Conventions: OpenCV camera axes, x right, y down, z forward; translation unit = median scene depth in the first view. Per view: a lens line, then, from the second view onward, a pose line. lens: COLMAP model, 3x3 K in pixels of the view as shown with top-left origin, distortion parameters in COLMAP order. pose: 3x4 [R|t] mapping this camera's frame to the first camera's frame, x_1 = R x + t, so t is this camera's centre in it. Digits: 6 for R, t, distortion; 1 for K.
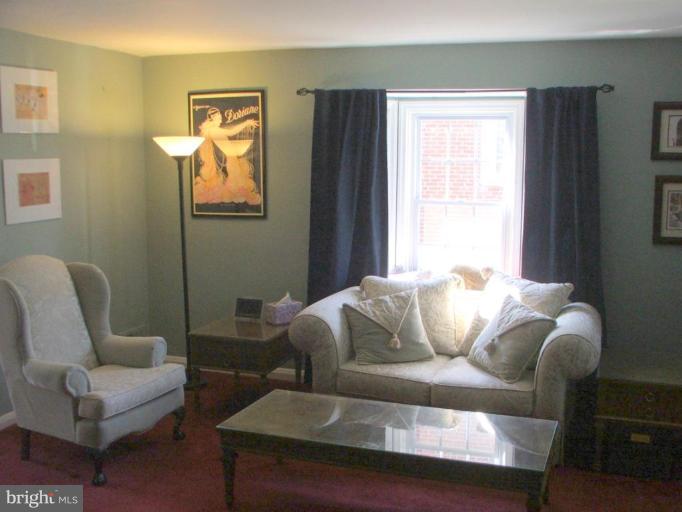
lens RADIAL K [[764.5, 0, 341.0], [0, 764.5, 256.0], [0, 0, 1]] dist [0.003339, 0.057949]
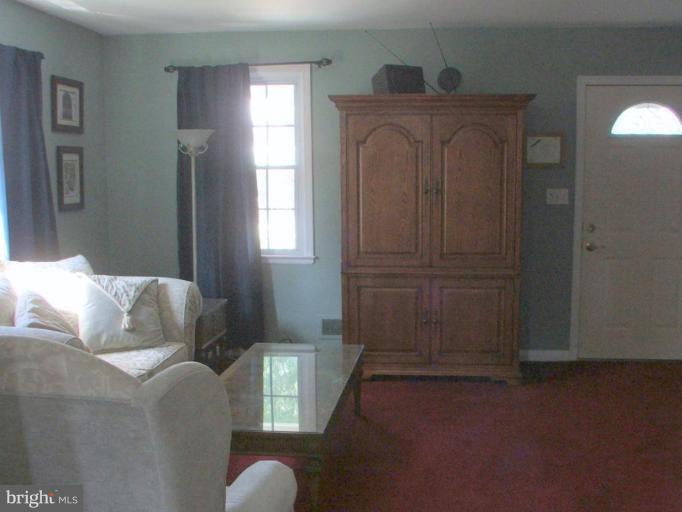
lens RADIAL K [[834.2, 0, 341.1], [0, 834.2, 269.4], [0, 0, 1]] dist [-0.067068, 0.085643]
pose [[-0.198556, -0.131503, 0.971227, -0.787926], [0.130489, 0.978588, 0.159176, -0.069719], [-0.971364, 0.158340, -0.177145, 0.853658]]
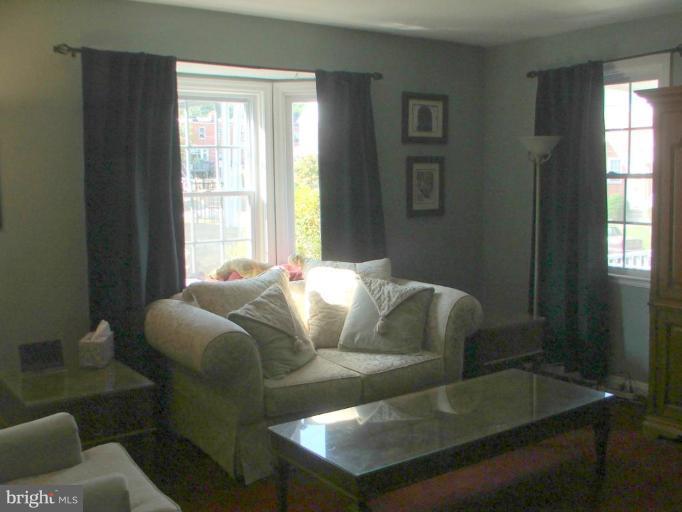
lens RADIAL K [[764.5, 0, 341.0], [0, 764.5, 256.0], [0, 0, 1]] dist [0.003339, 0.057949]
pose [[0.581103, -0.107064, 0.806757, -0.580369], [0.124288, 0.991355, 0.042038, -0.018593], [-0.804284, 0.075842, 0.589386, 0.421843]]
